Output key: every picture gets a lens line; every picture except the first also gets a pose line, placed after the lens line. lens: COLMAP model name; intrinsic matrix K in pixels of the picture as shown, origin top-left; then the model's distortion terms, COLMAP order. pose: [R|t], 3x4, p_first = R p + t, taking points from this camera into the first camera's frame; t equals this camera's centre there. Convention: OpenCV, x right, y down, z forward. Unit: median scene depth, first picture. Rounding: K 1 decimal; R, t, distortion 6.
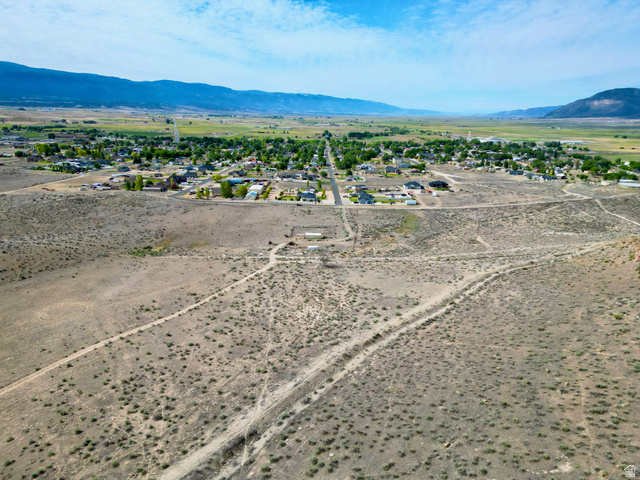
lens RADIAL K [[447.3, 0, 330.5], [0, 447.3, 240.2], [0, 0, 1]] dist [0.073552, -0.057775]
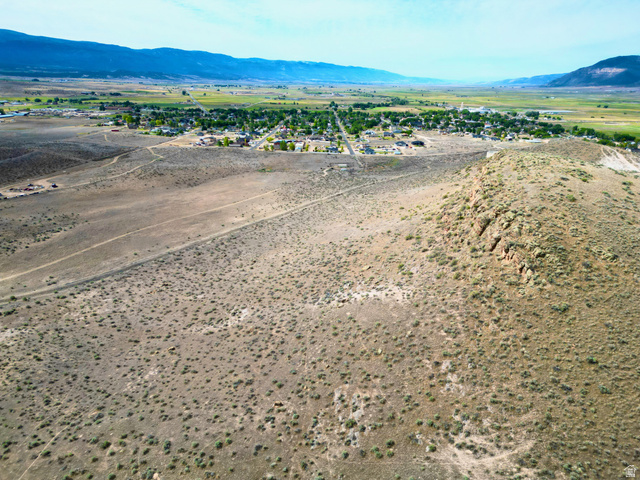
lens RADIAL K [[447.3, 0, 321.9], [0, 447.3, 238.8], [0, 0, 1]] dist [0.073552, -0.057775]
pose [[0.999760, 0.003440, -0.021652, -0.015219], [-0.002113, 0.998136, 0.061000, 0.034078], [0.021822, -0.060940, 0.997903, -0.172770]]
